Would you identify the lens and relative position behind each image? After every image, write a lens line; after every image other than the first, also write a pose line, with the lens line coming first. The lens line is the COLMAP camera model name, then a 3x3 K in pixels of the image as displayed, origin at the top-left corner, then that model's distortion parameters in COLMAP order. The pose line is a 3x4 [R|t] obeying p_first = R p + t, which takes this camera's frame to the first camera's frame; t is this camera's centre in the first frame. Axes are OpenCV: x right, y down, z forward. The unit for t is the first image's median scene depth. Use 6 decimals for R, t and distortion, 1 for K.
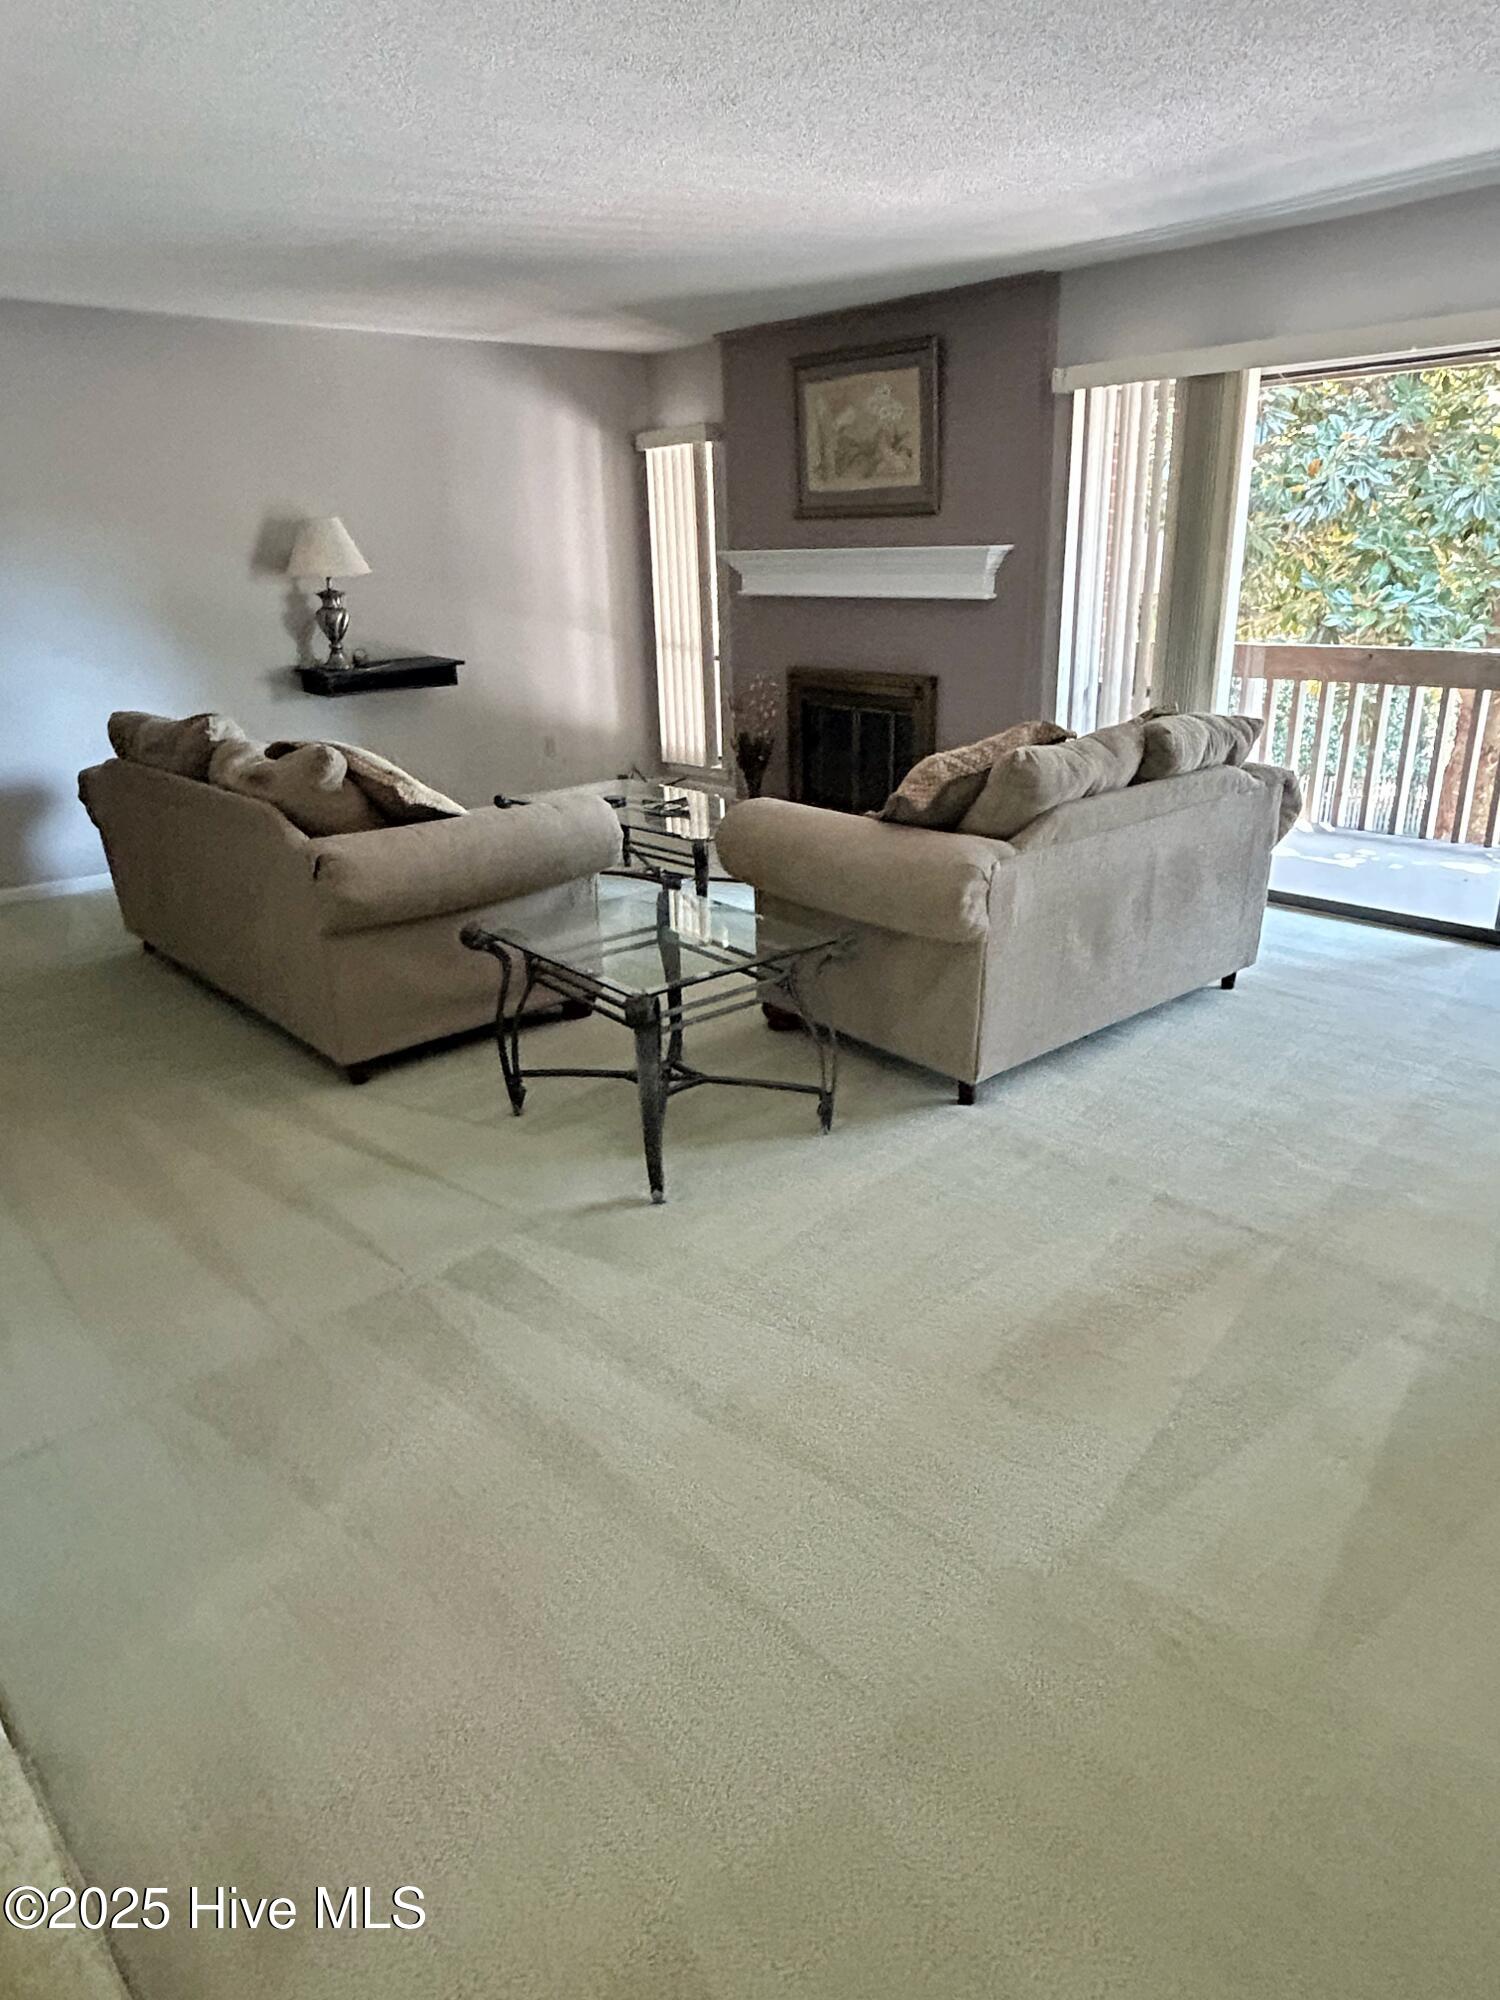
lens RADIAL K [[1293.1, 0, 750.0], [0, 1293.1, 1000.0], [0, 0, 1]] dist [0.029595, -0.047646]
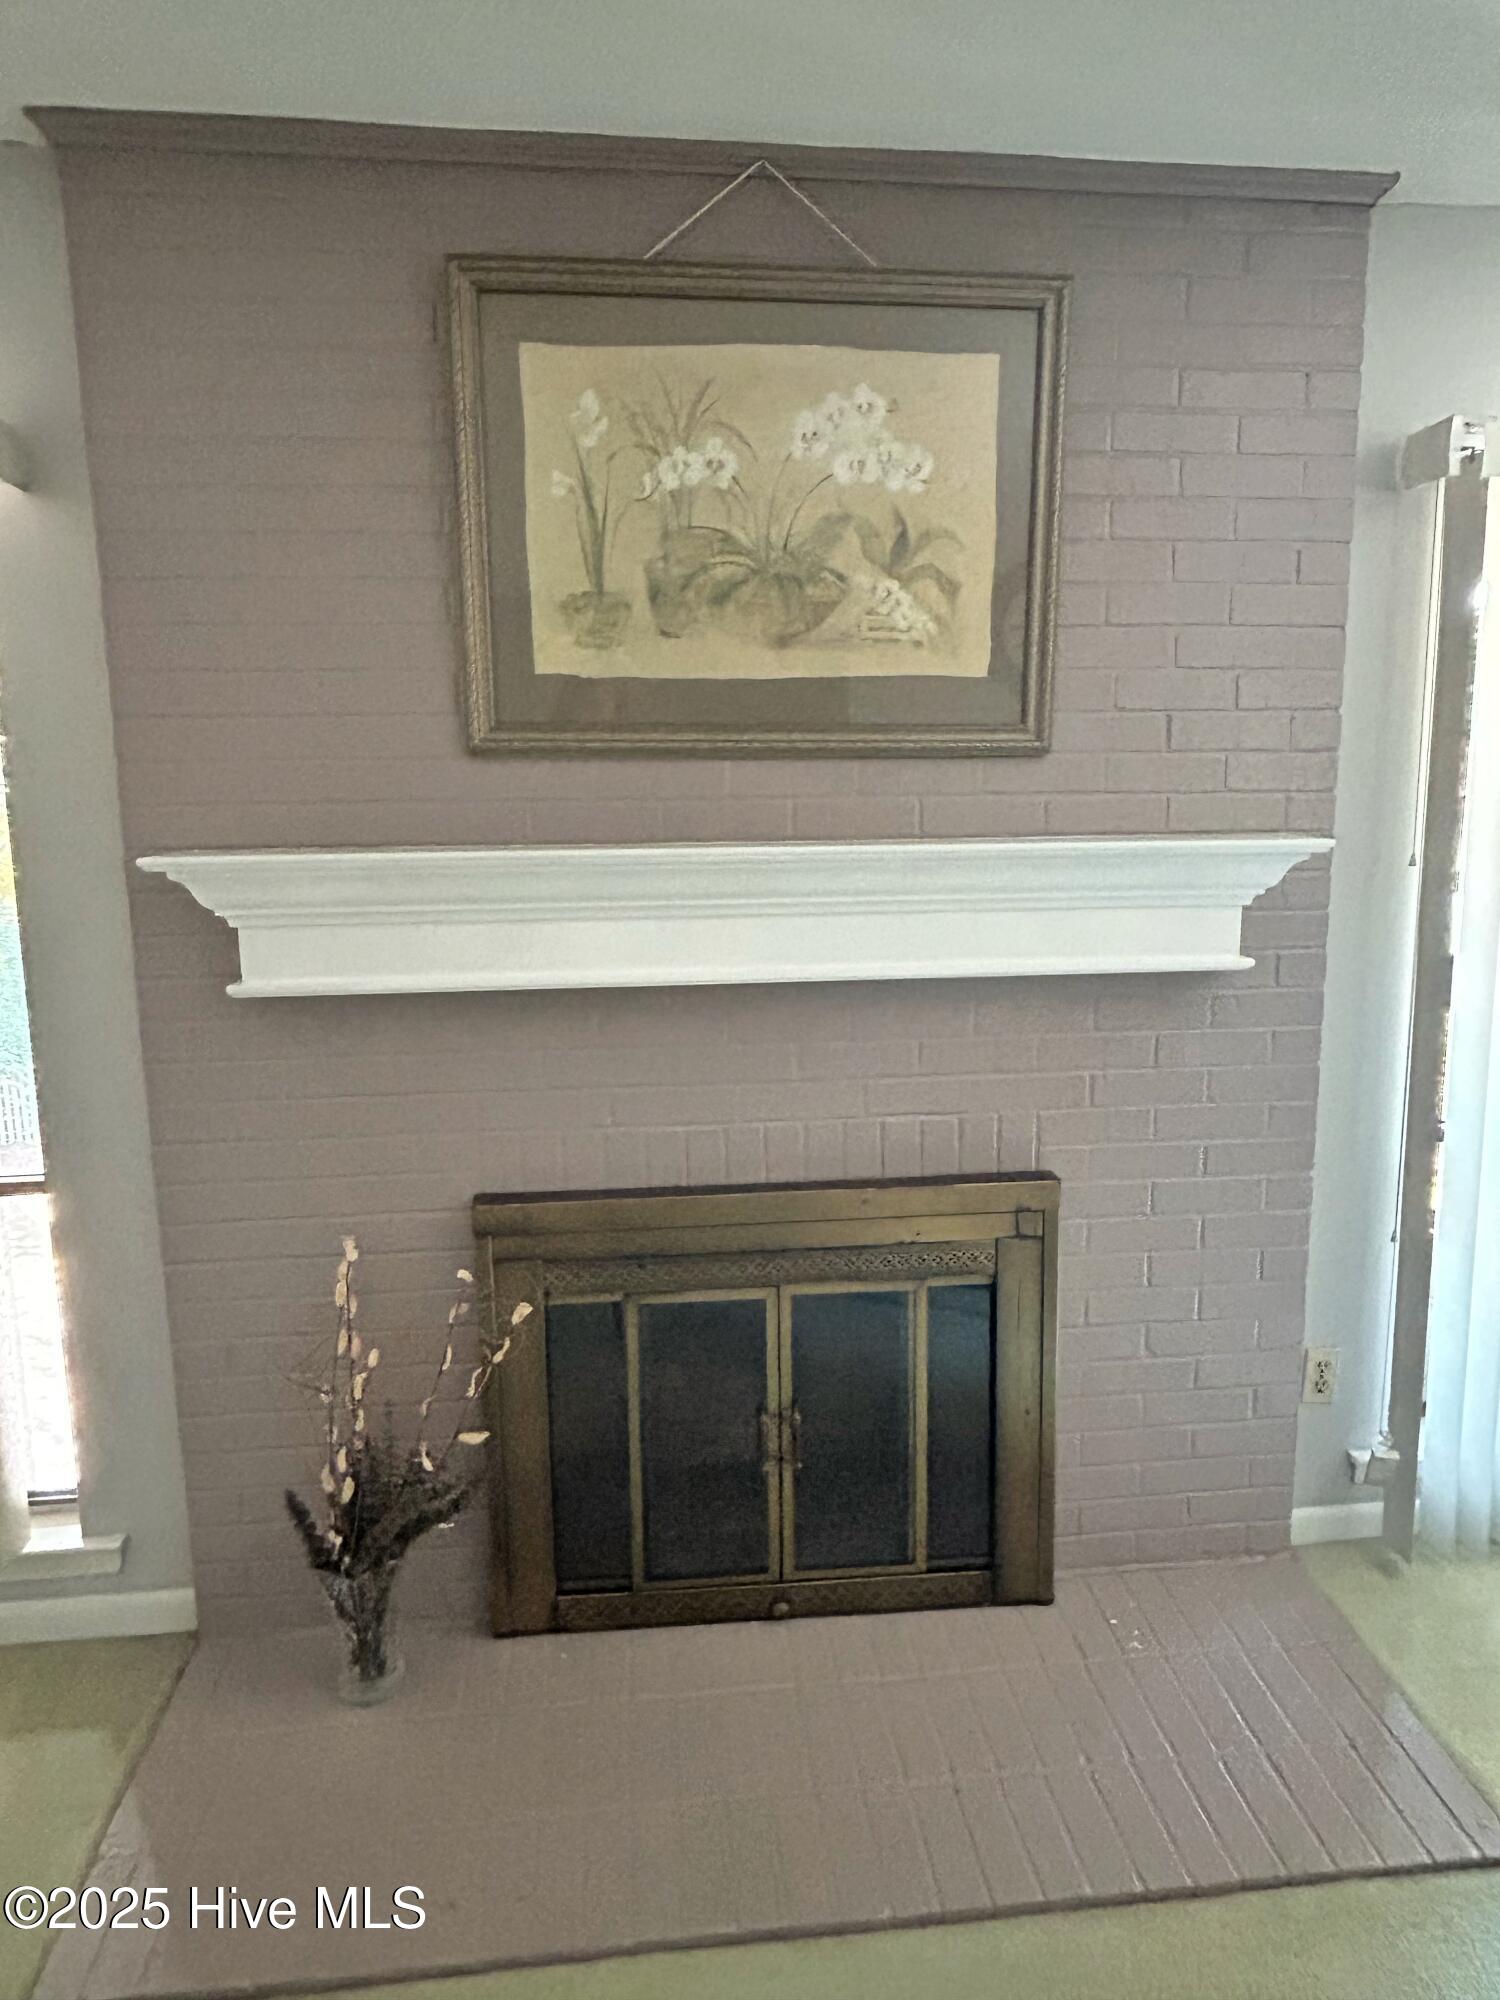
lens RADIAL K [[1293.1, 0, 750.0], [0, 1293.1, 1000.0], [0, 0, 1]] dist [0.029595, -0.047646]
pose [[0.593808, -0.144403, 0.791543, -0.195828], [0.258640, 0.965809, -0.017834, -0.309715], [-0.761904, 0.215315, 0.610853, 0.820130]]
